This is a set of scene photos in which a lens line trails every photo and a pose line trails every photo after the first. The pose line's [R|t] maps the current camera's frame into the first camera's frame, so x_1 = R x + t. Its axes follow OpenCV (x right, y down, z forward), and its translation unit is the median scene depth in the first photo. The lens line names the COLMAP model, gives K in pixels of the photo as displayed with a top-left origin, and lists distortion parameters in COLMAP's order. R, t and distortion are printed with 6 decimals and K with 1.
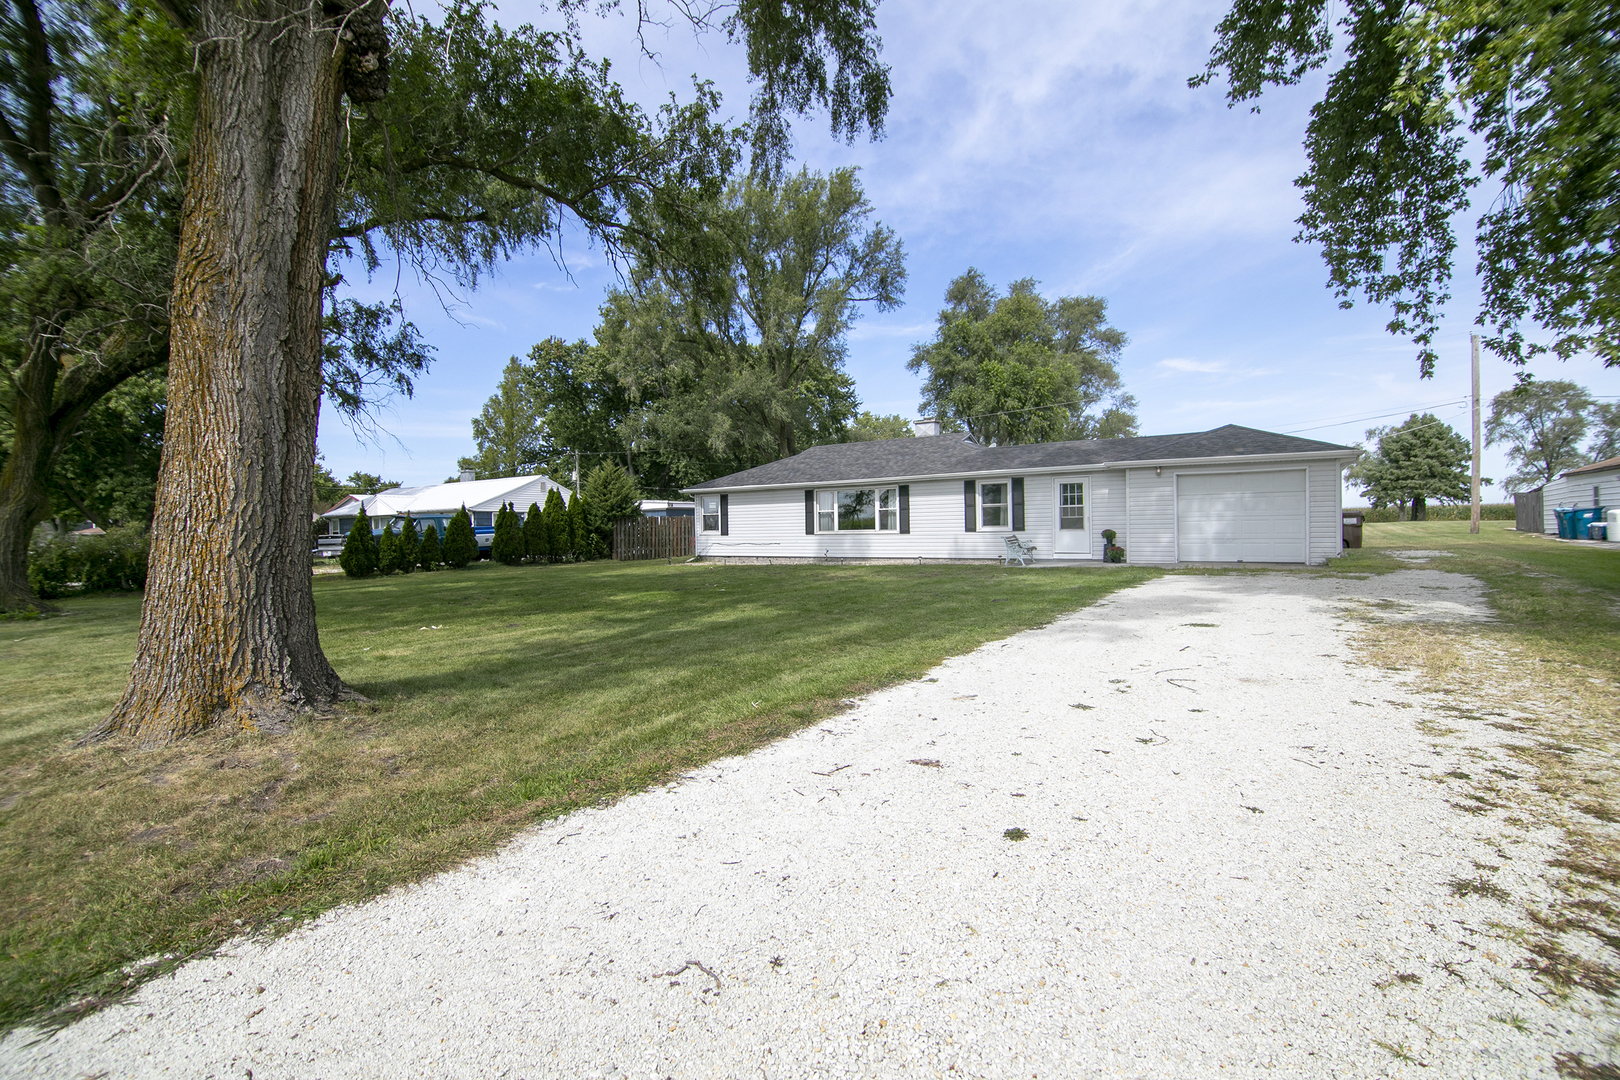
lens RADIAL K [[732.0, 0, 816.3], [0, 732.0, 525.5], [0, 0, 1]] dist [-0.012179, -0.000599]
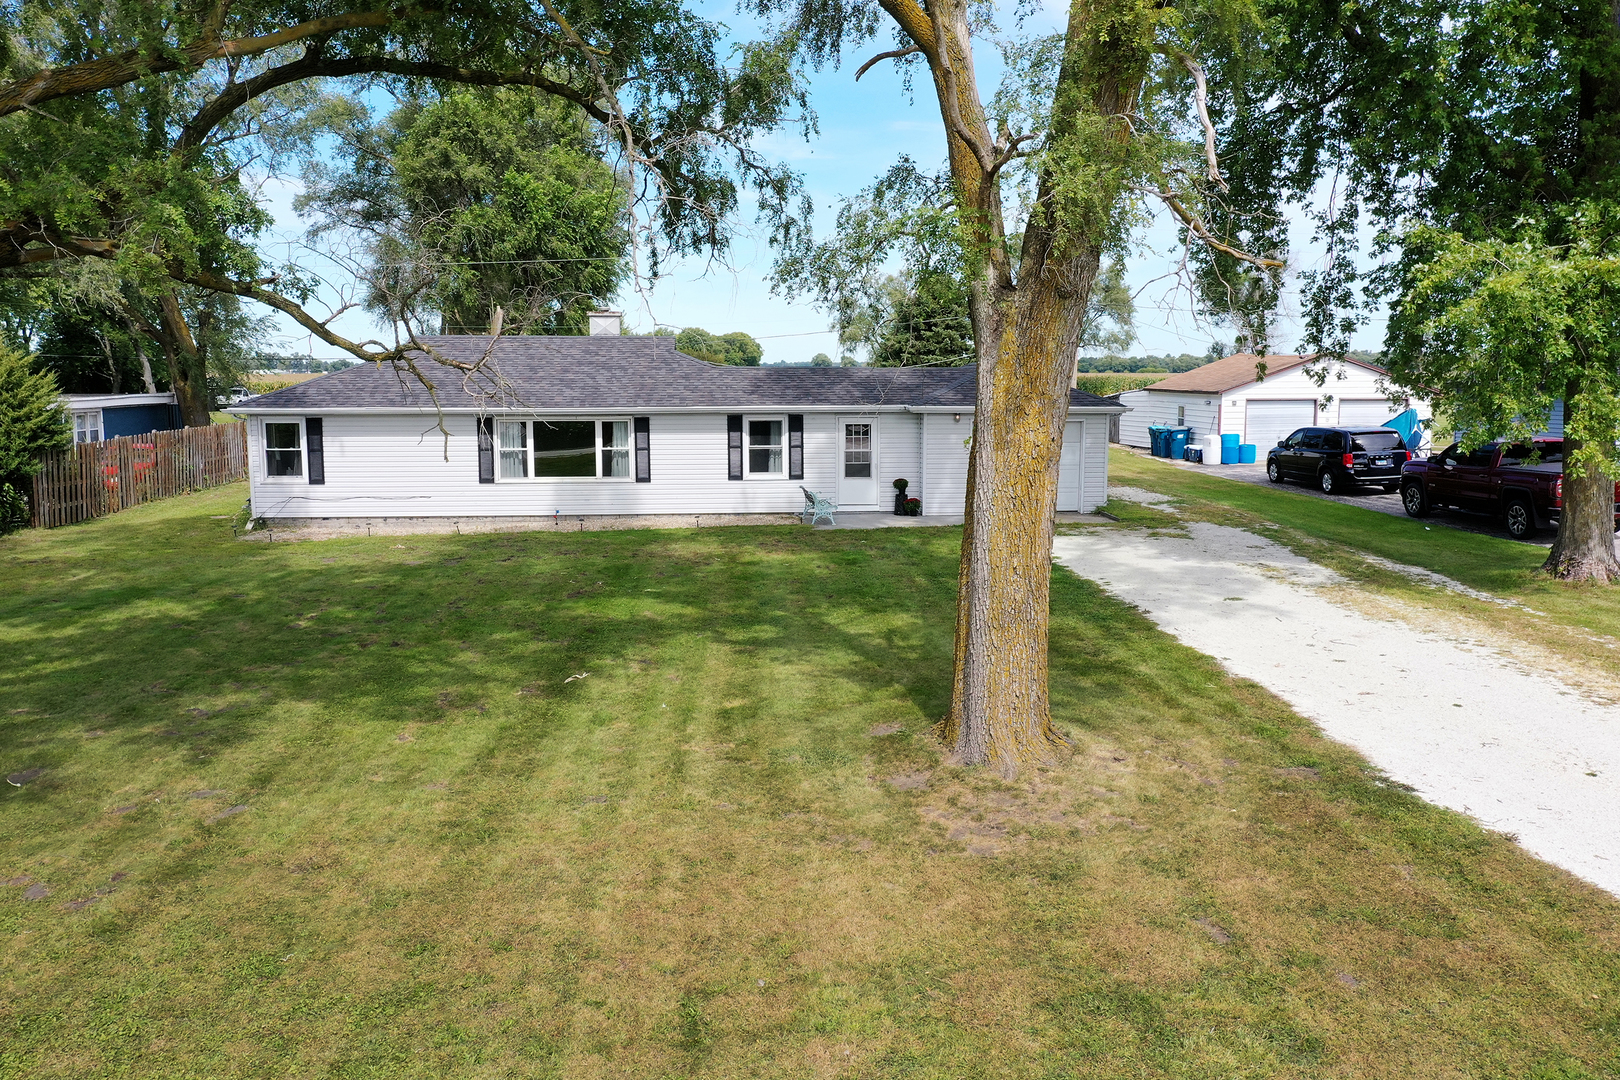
lens RADIAL K [[1297.0, 0, 810.0], [0, 1297.0, 540.0], [0, 0, 1]] dist [0.012142, 0.003724]
pose [[0.784064, -0.062008, 0.617575, -0.573081], [-0.014638, 0.992873, 0.118274, -0.090461], [-0.620508, -0.101774, 0.777568, -0.147612]]
